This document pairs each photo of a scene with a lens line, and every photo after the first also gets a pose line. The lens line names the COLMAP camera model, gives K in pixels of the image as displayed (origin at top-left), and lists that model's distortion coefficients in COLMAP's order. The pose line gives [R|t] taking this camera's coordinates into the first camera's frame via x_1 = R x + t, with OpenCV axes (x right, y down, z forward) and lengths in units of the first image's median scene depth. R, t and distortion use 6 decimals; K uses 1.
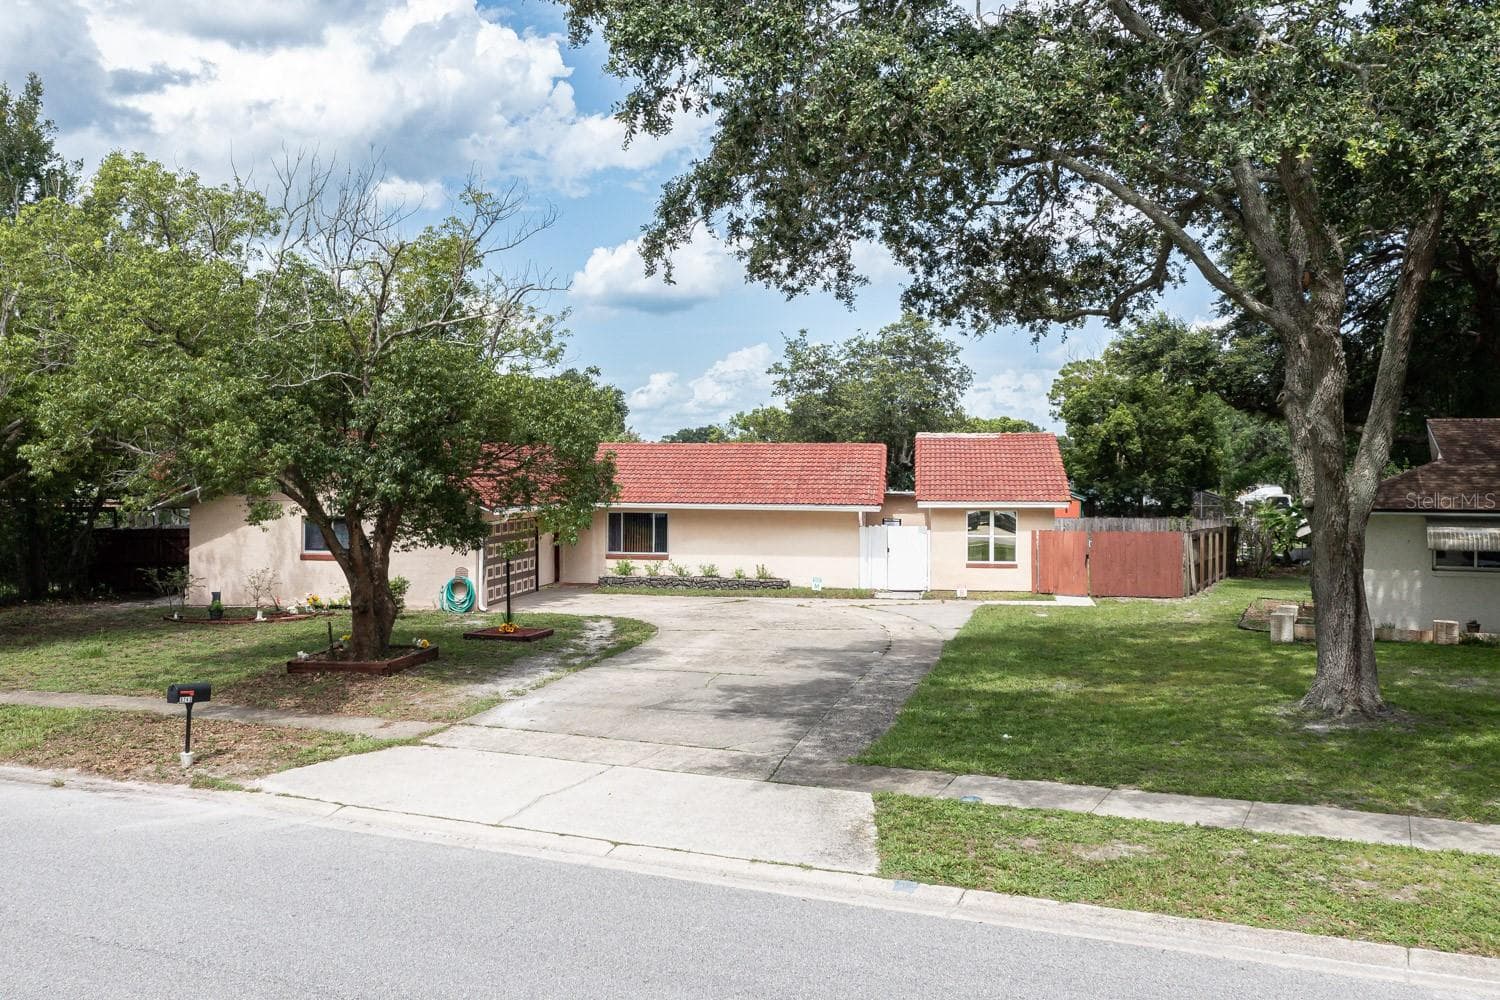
lens RADIAL K [[692.0, 0, 750.9], [0, 692.0, 471.7], [0, 0, 1]] dist [0.003314, -0.000112]
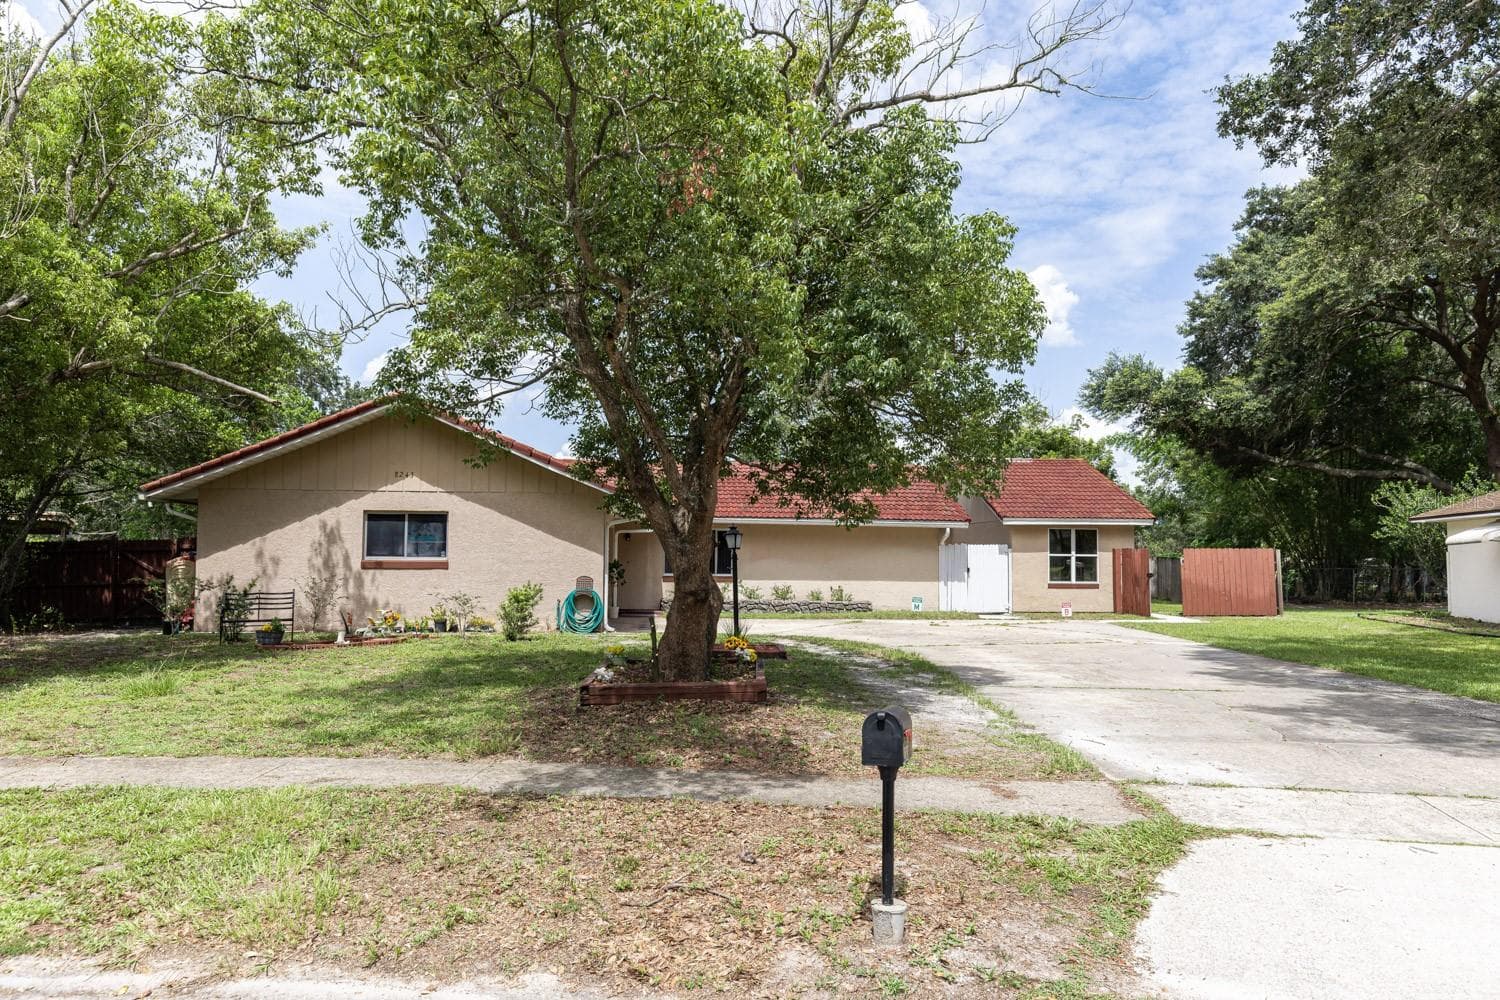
lens RADIAL K [[665.2, 0, 751.1], [0, 665.2, 522.5], [0, 0, 1]] dist [0.001642, -0.000032]
pose [[0.992497, 0.001115, 0.122266, -0.595074], [-0.001437, 0.999996, 0.002550, 0.137397], [-0.122262, -0.002707, 0.992494, 0.436380]]
